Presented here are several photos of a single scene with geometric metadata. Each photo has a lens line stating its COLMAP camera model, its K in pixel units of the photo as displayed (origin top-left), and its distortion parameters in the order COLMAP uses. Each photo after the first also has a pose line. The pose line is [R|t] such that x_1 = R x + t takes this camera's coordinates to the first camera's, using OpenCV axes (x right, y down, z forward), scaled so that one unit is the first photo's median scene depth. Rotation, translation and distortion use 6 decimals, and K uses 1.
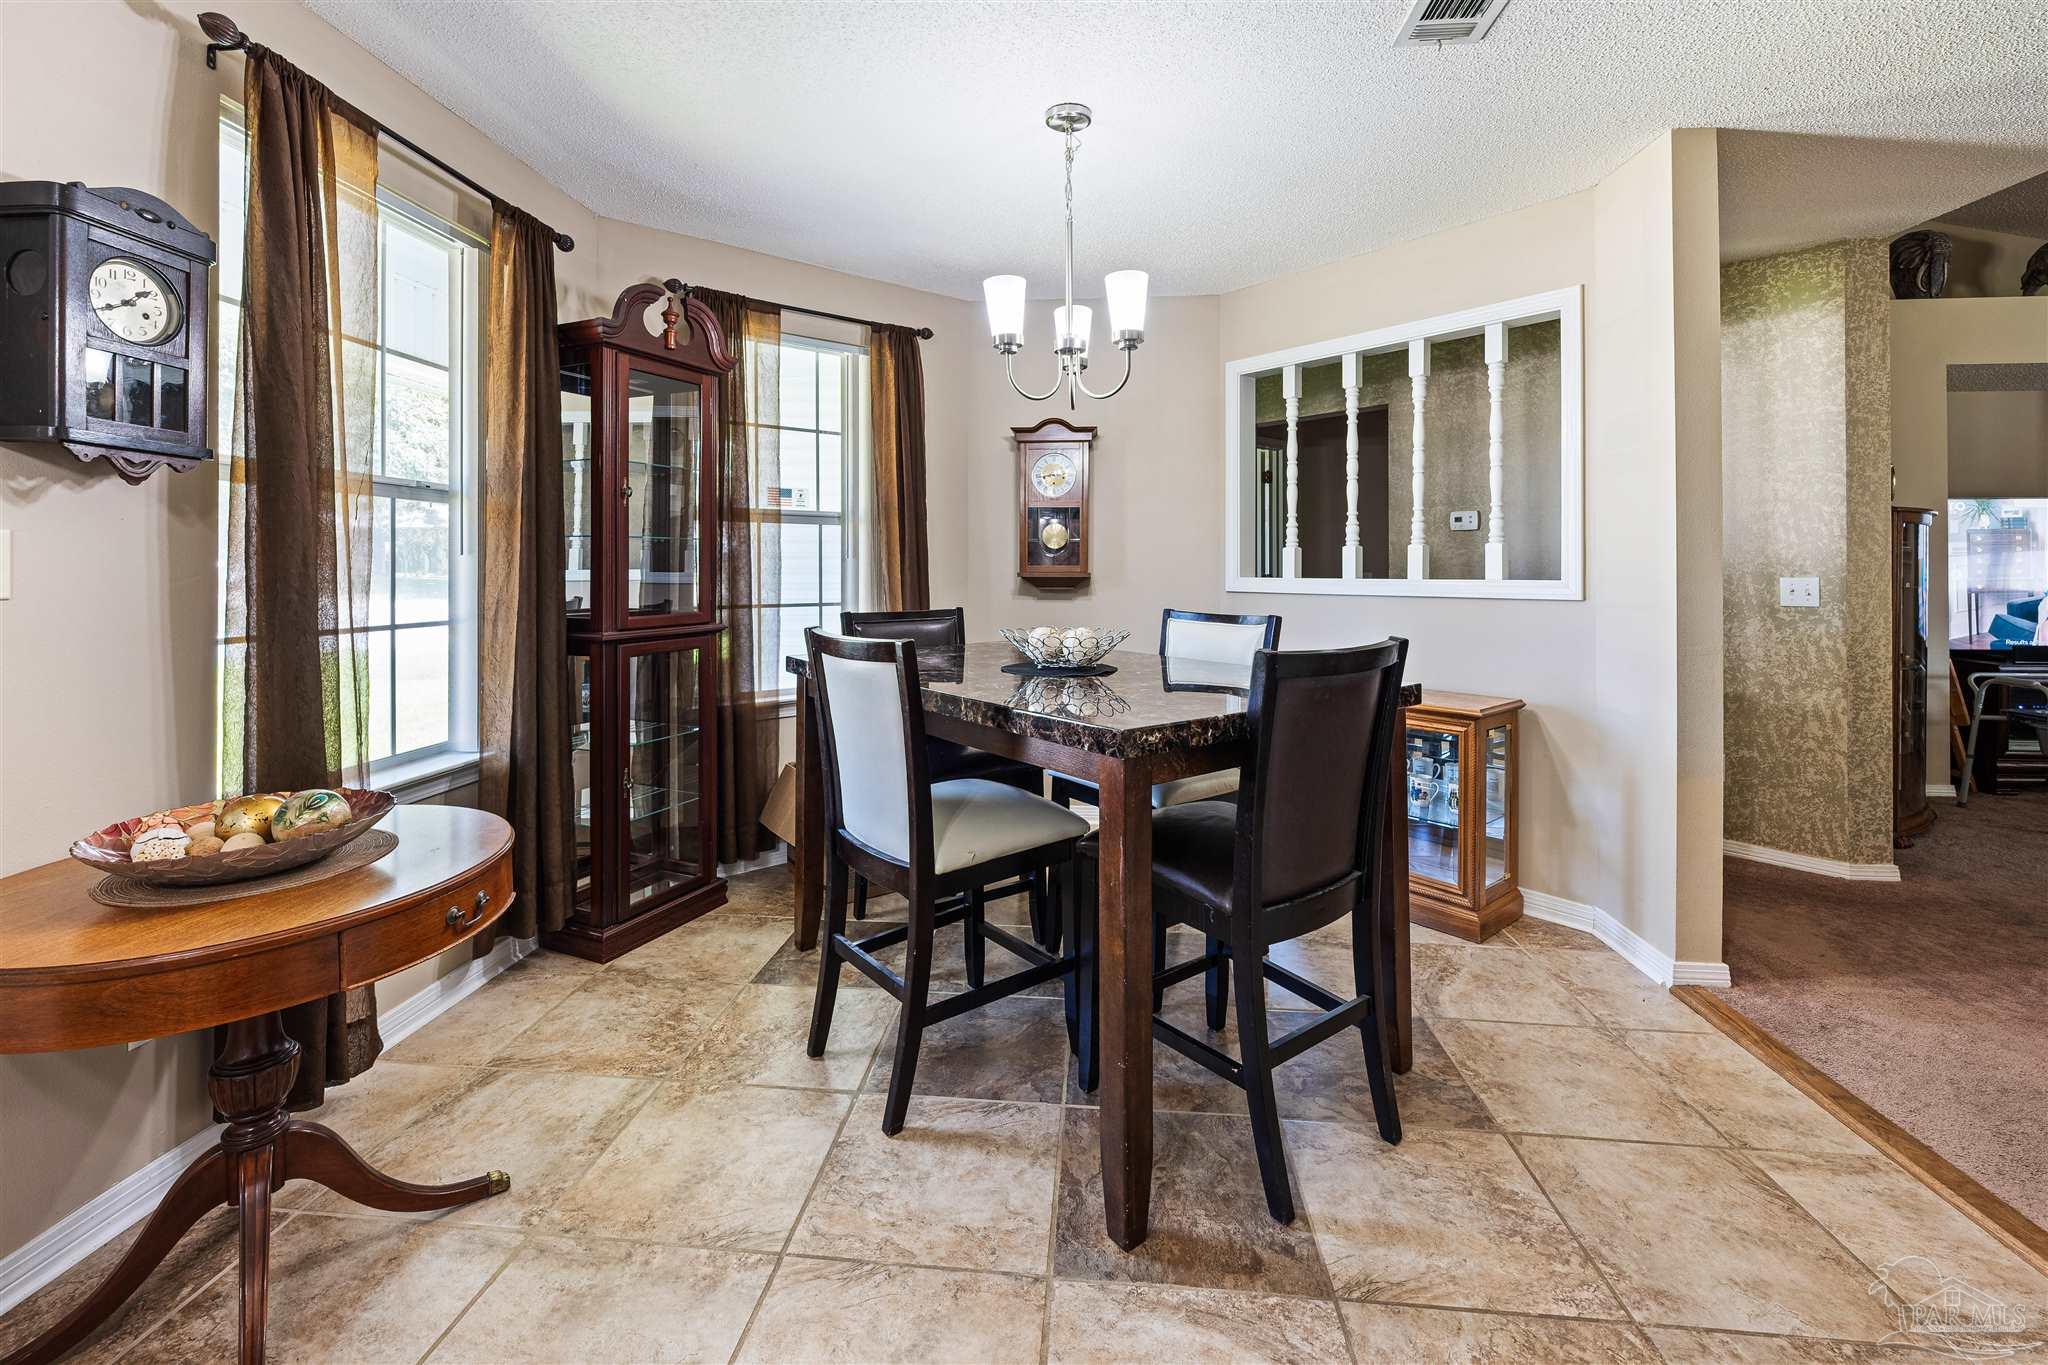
lens RADIAL K [[854.4, 0, 1020.4], [0, 854.4, 568.5], [0, 0, 1]] dist [-0.009069, 0.000229]
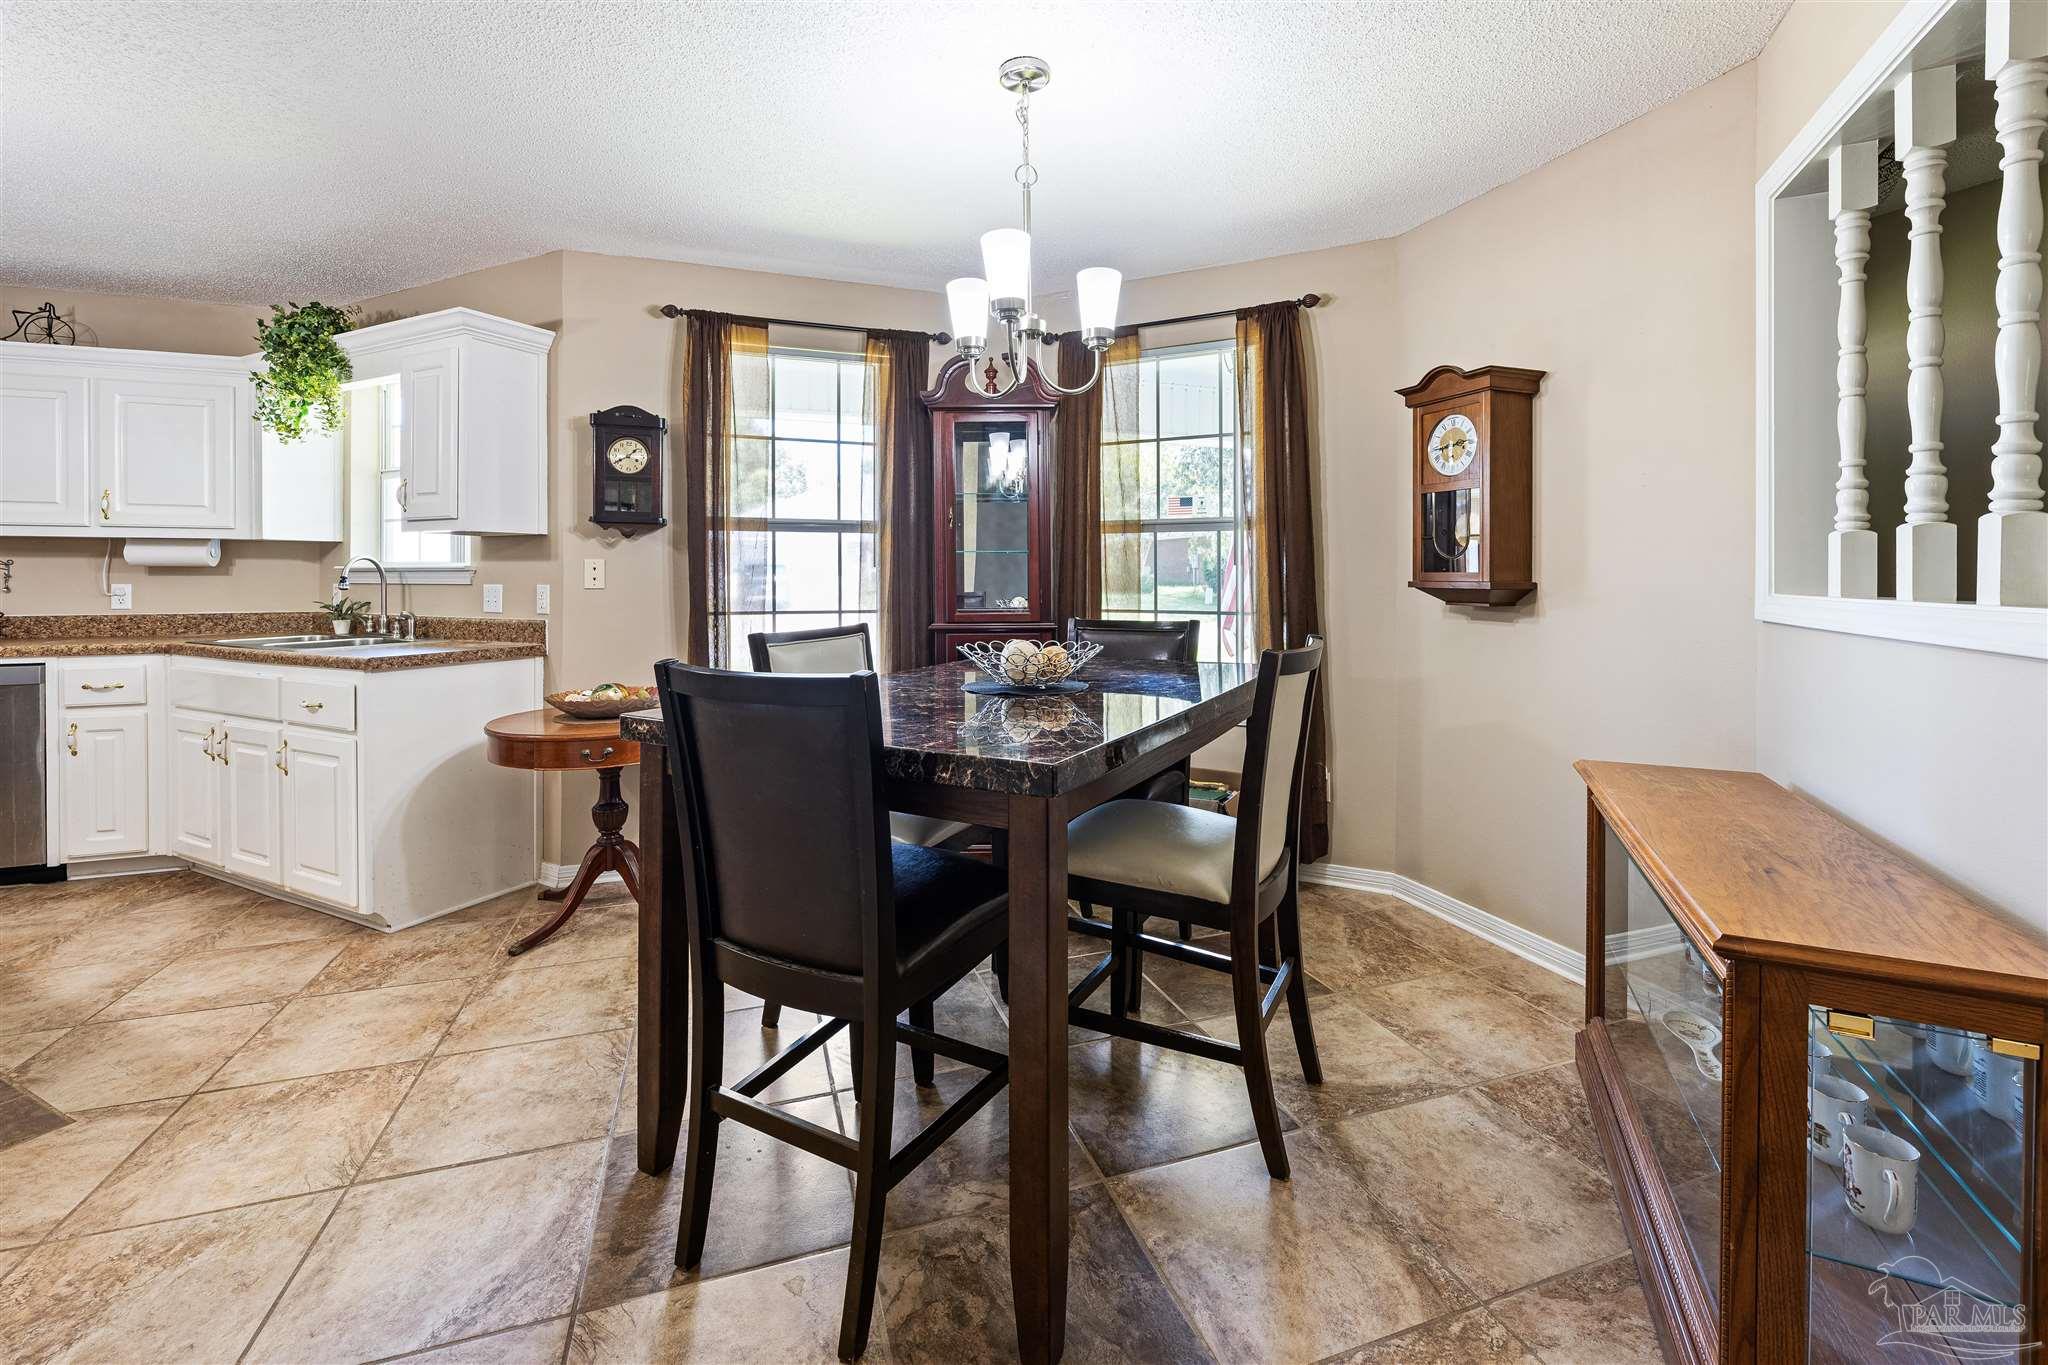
lens RADIAL K [[854.2, 0, 1029.3], [0, 854.2, 581.2], [0, 0, 1]] dist [-0.000768, 0.000033]
pose [[0.419391, 0.006898, -0.907779, 0.905911], [-0.000583, 0.999973, 0.007329, -0.002226], [0.907806, -0.002544, 0.419384, 0.646341]]
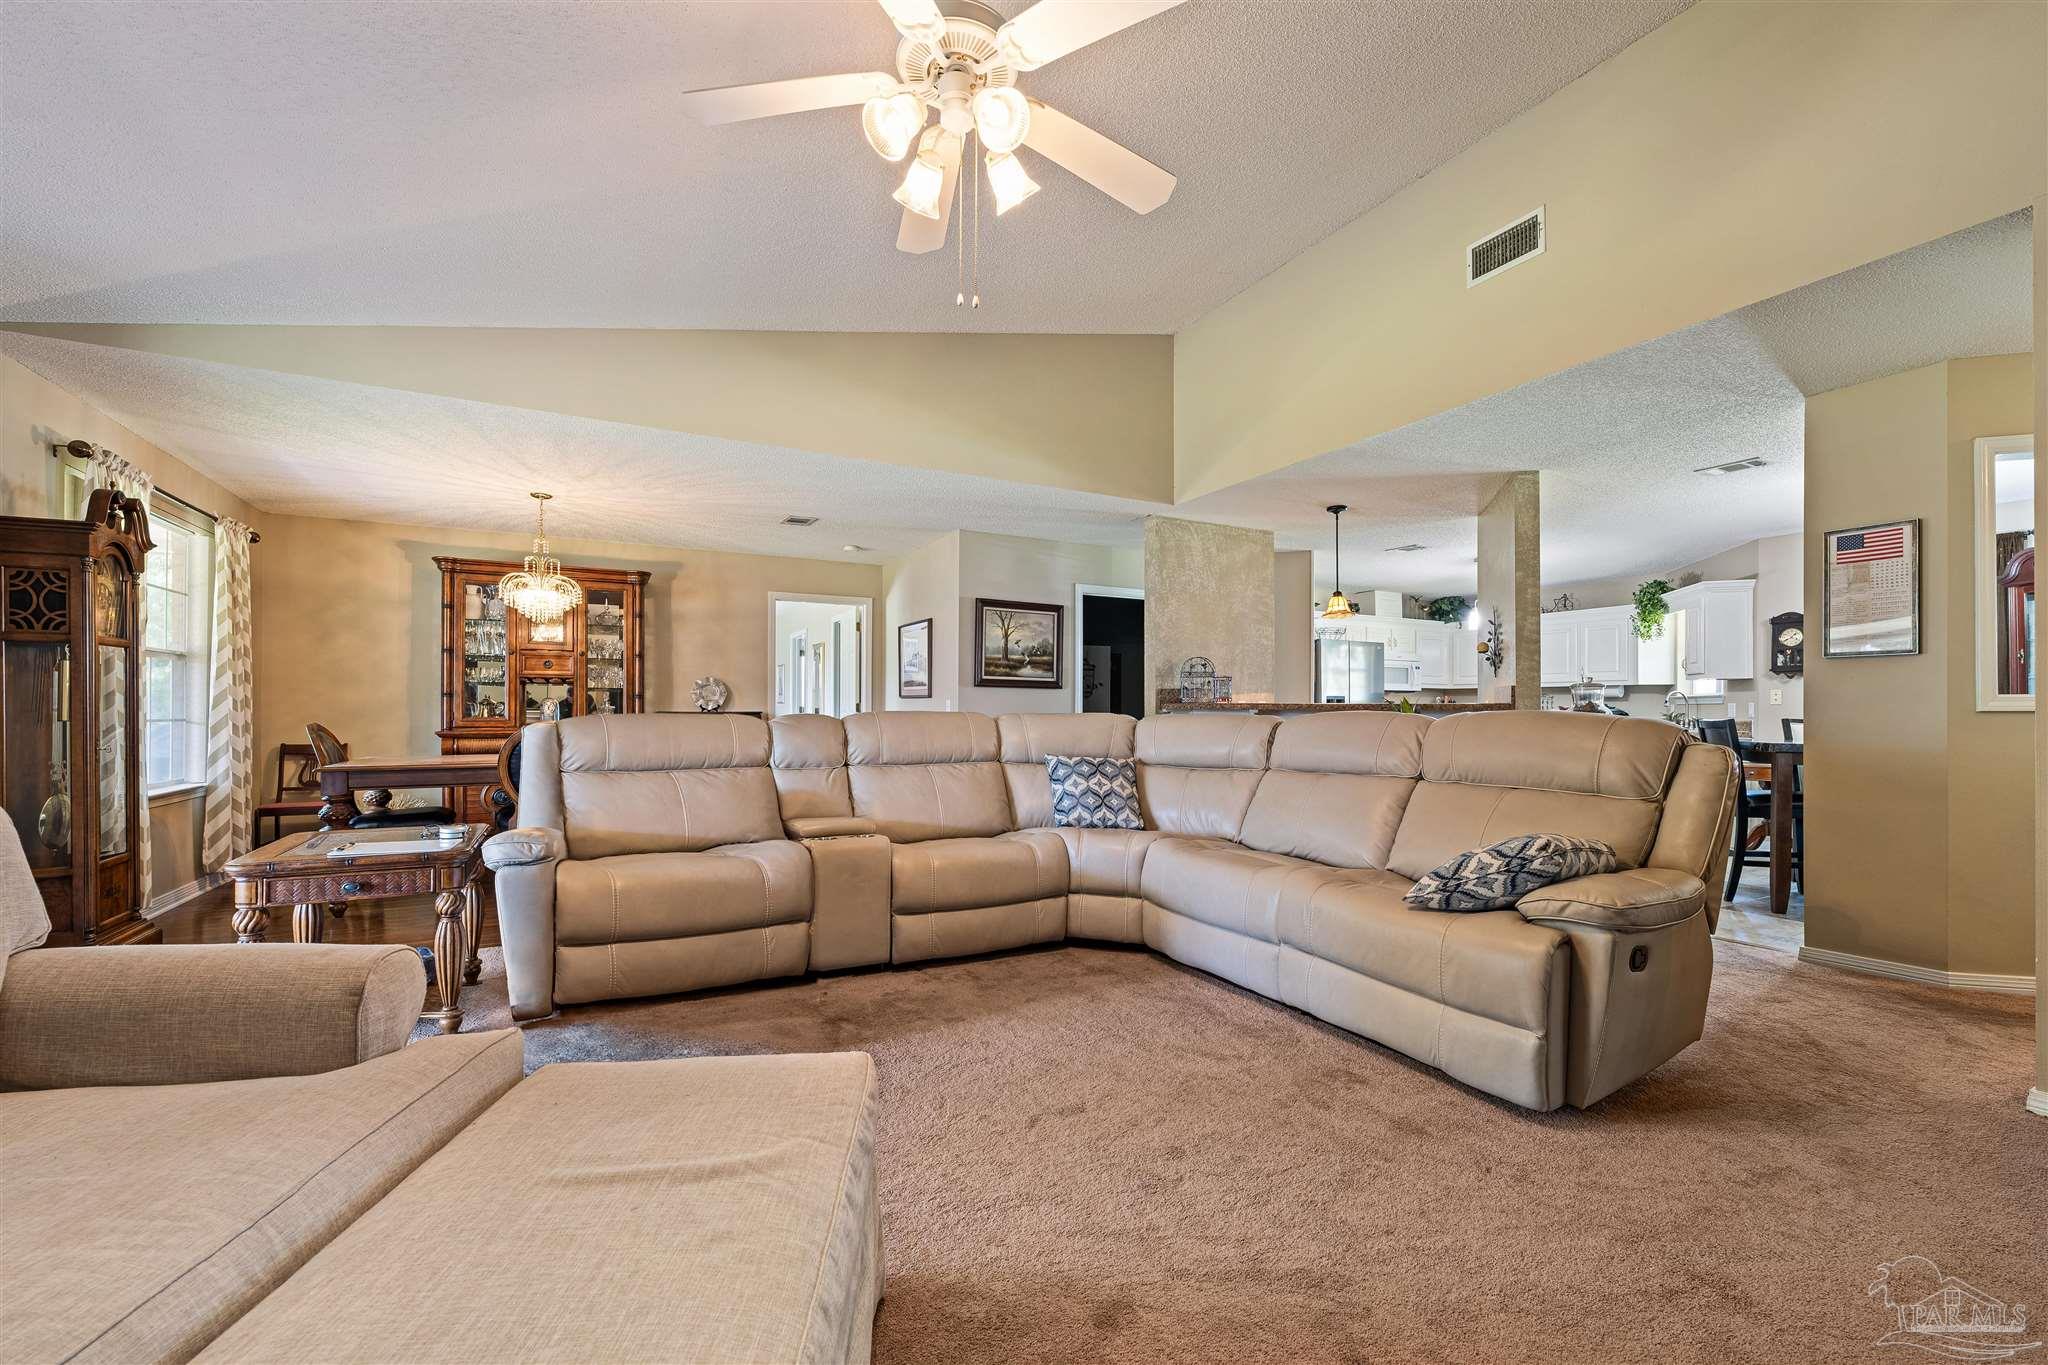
lens RADIAL K [[837.8, 0, 1030.2], [0, 837.8, 702.9], [0, 0, 1]] dist [-0.000060, 0.000113]
pose [[-0.841571, -0.005159, -0.540121, 2.909320], [-0.000293, 0.999959, -0.009094, 0.040651], [0.540146, -0.007495, -0.841538, 1.598311]]
